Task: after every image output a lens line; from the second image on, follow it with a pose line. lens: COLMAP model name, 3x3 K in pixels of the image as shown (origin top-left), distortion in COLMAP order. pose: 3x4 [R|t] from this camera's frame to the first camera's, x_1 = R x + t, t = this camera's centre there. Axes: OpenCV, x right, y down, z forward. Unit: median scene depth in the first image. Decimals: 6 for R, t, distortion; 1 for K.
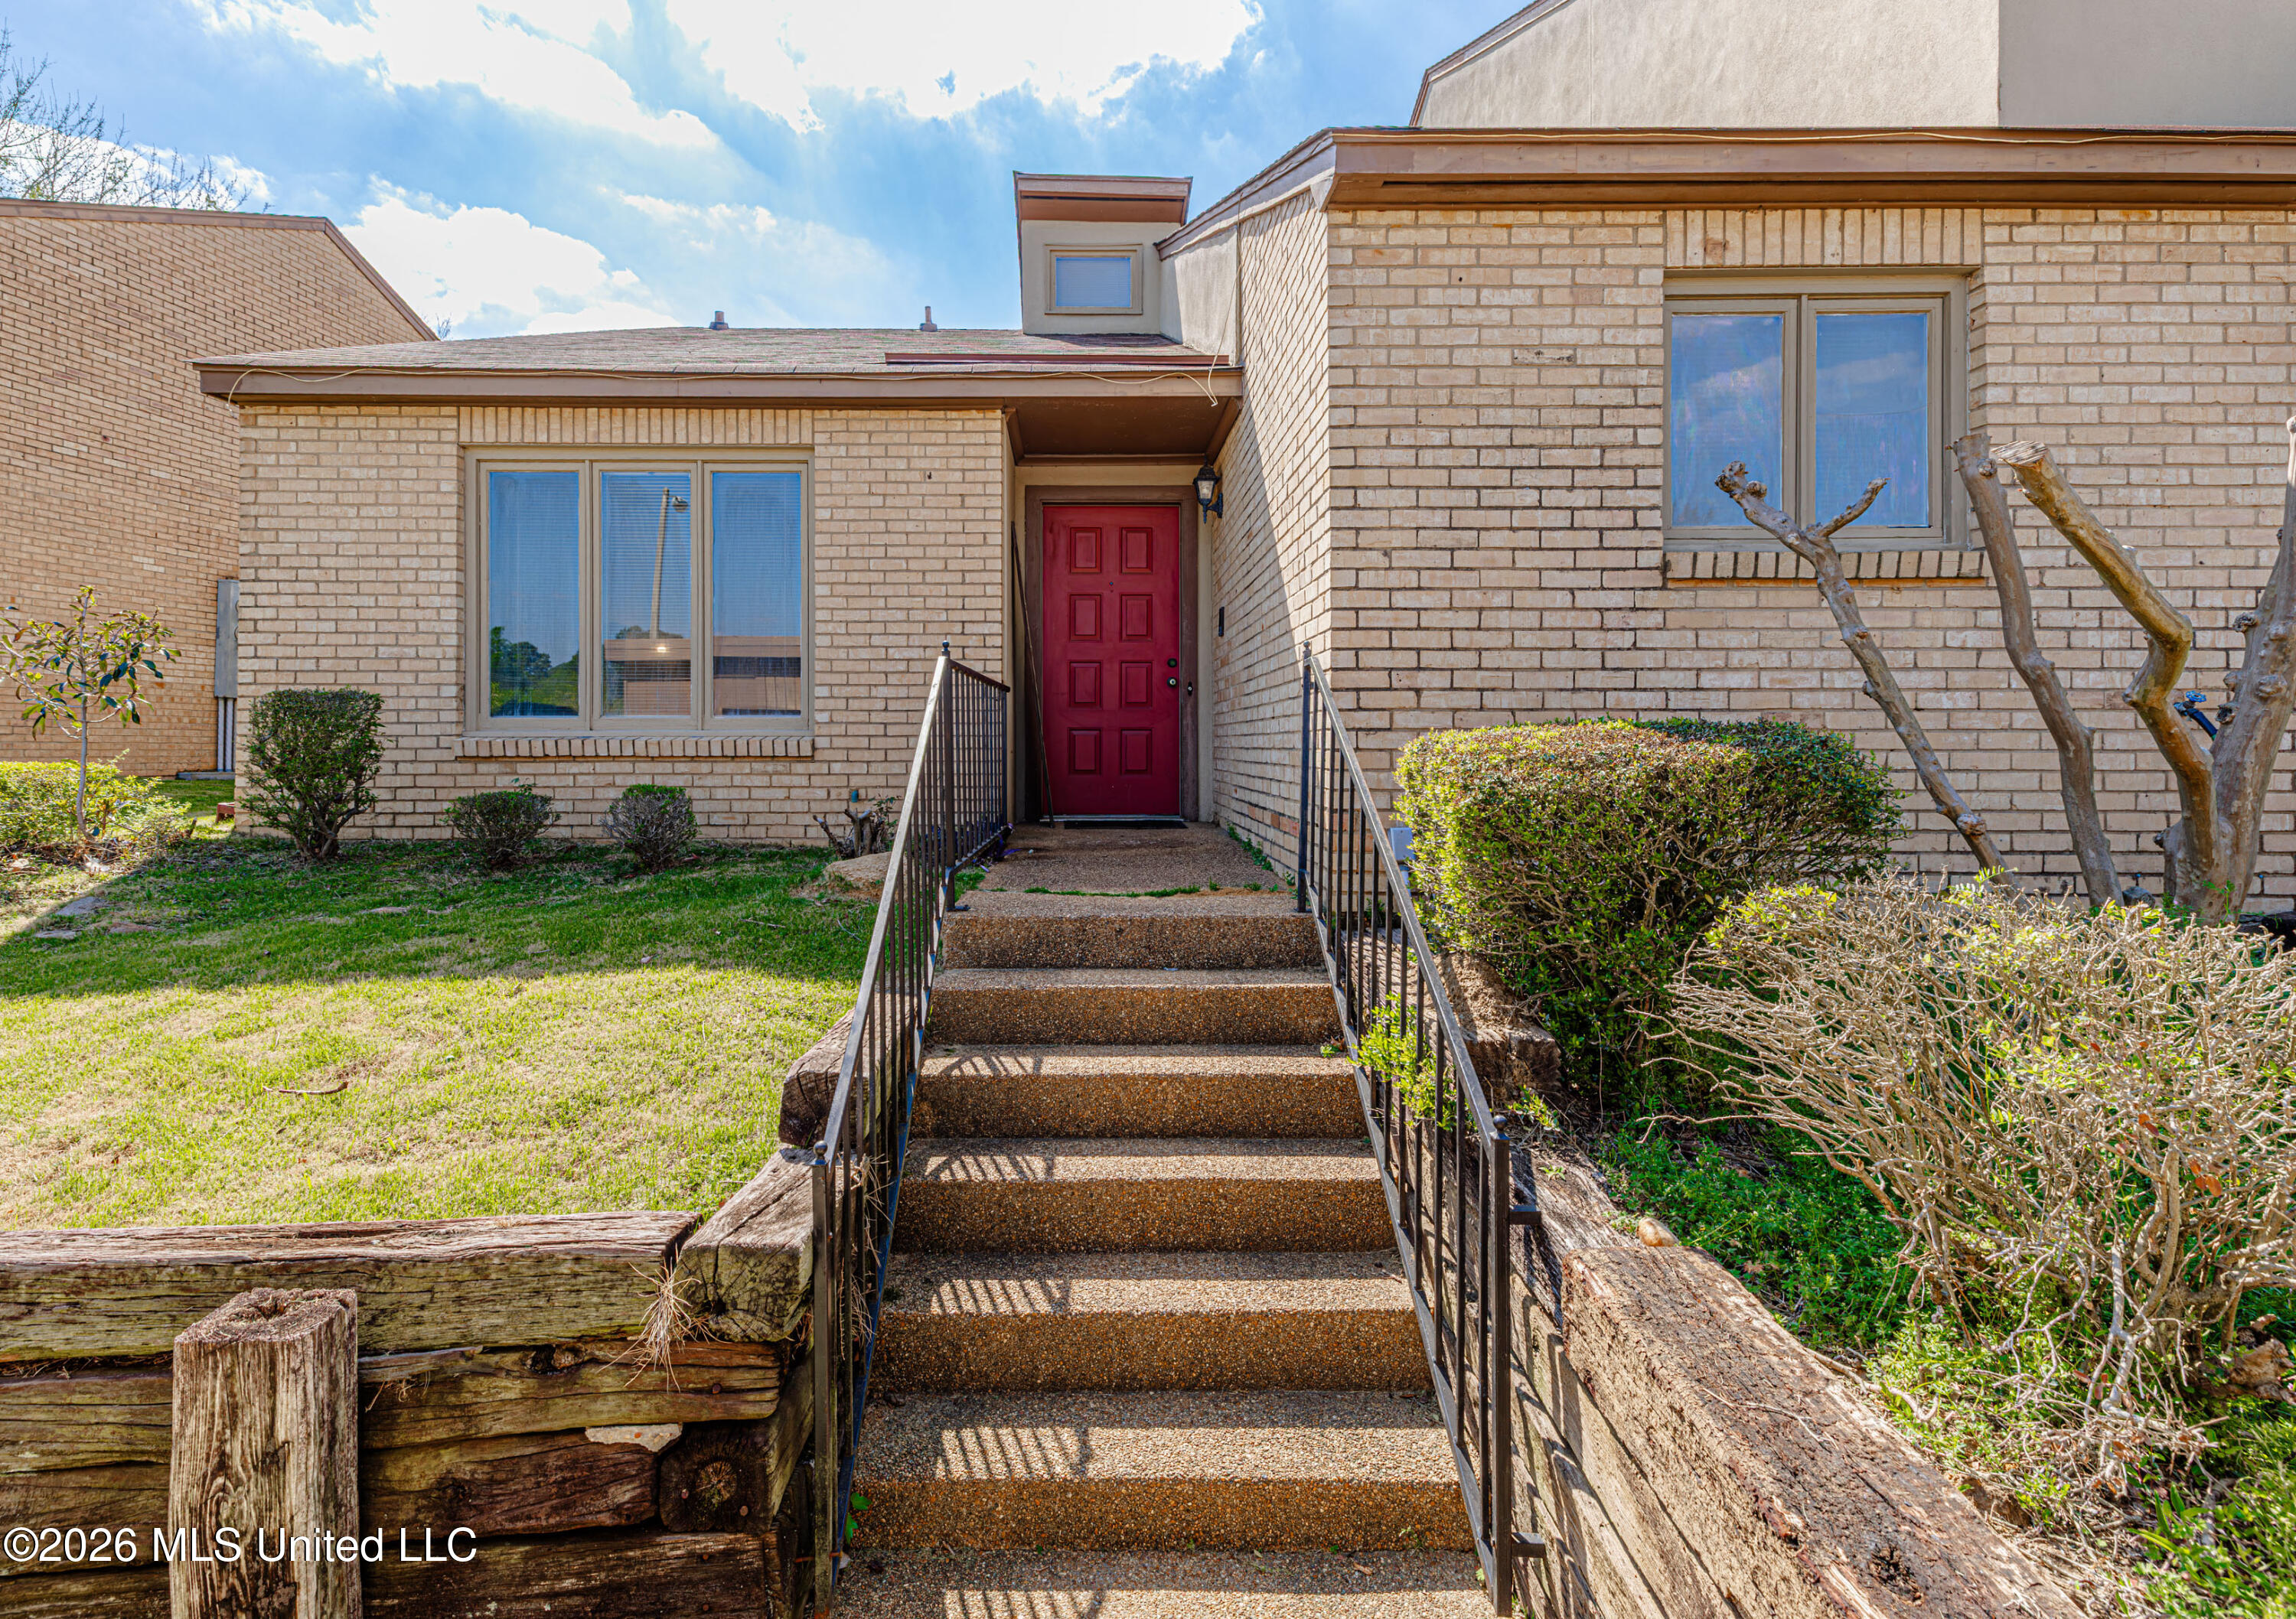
lens RADIAL K [[1445.9, 0, 1148.0], [0, 1445.9, 809.5], [0, 0, 1]] dist [0.003088, 0.000362]
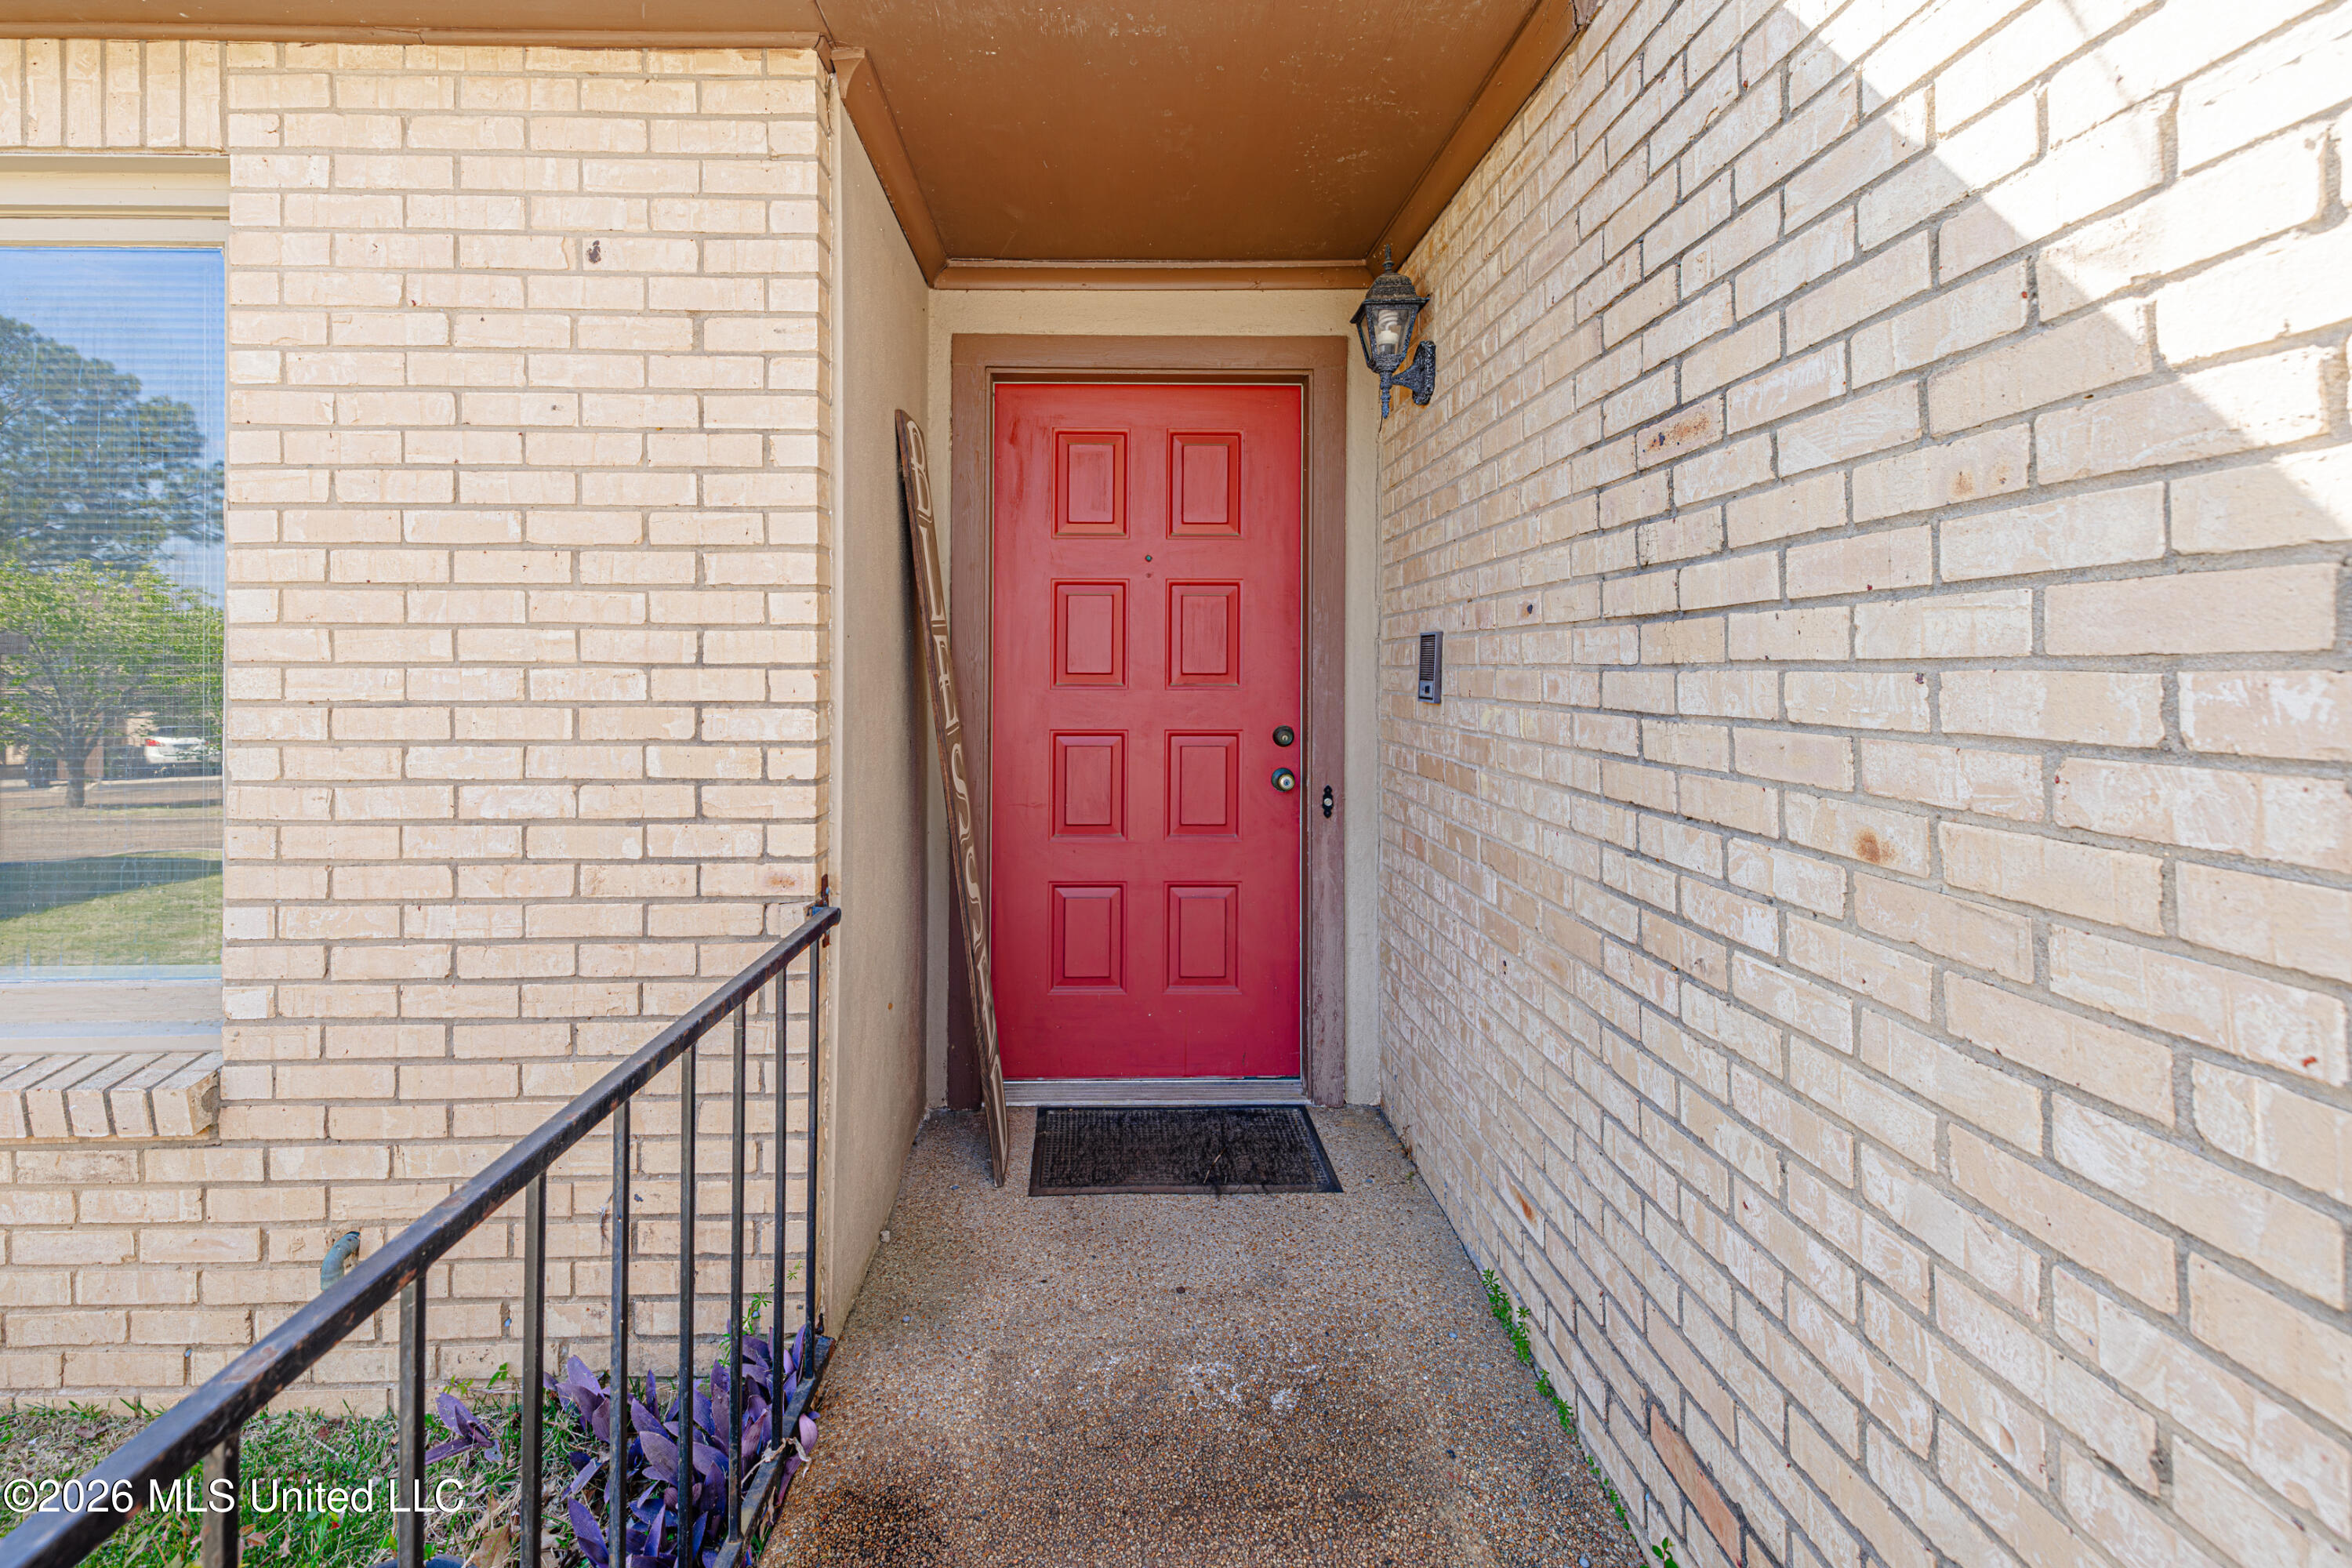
lens RADIAL K [[1015.7, 0, 1169.2], [0, 1015.7, 649.6], [0, 0, 1]] dist [0.002826, 0.000252]
pose [[0.999943, 0.004913, 0.009527, -0.024293], [-0.004874, 0.999980, -0.004139, -0.141746], [-0.009547, 0.004092, 0.999946, 0.771560]]
